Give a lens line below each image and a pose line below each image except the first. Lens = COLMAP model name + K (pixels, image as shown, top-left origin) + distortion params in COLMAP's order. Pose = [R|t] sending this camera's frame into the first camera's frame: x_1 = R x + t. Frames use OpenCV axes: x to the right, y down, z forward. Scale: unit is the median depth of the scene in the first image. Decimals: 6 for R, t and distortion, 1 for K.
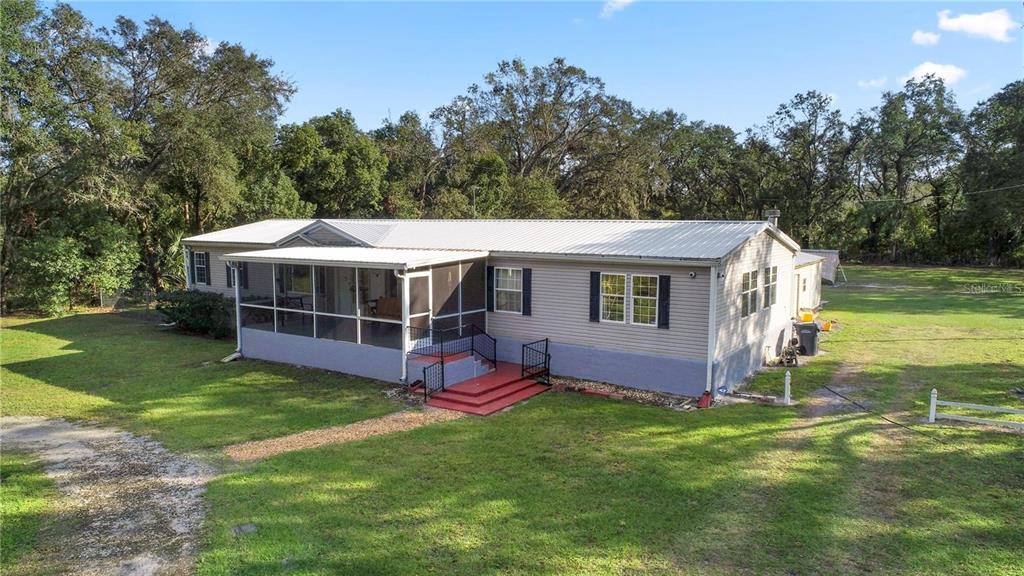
lens RADIAL K [[712.1, 0, 514.1], [0, 712.1, 288.7], [0, 0, 1]] dist [-0.005078, 0.010411]
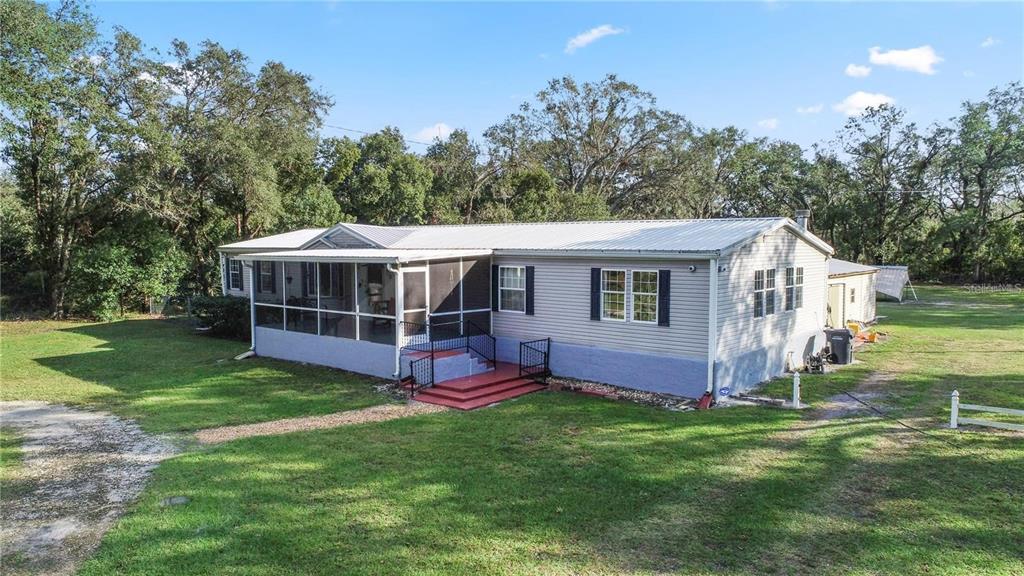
lens RADIAL K [[712.1, 0, 510.4], [0, 712.1, 288.4], [0, 0, 1]] dist [-0.005078, 0.010411]
pose [[0.994082, 0.004498, -0.108535, 0.091238], [-0.008585, 0.999270, -0.037225, 0.035845], [0.108288, 0.037937, 0.993395, 0.026345]]
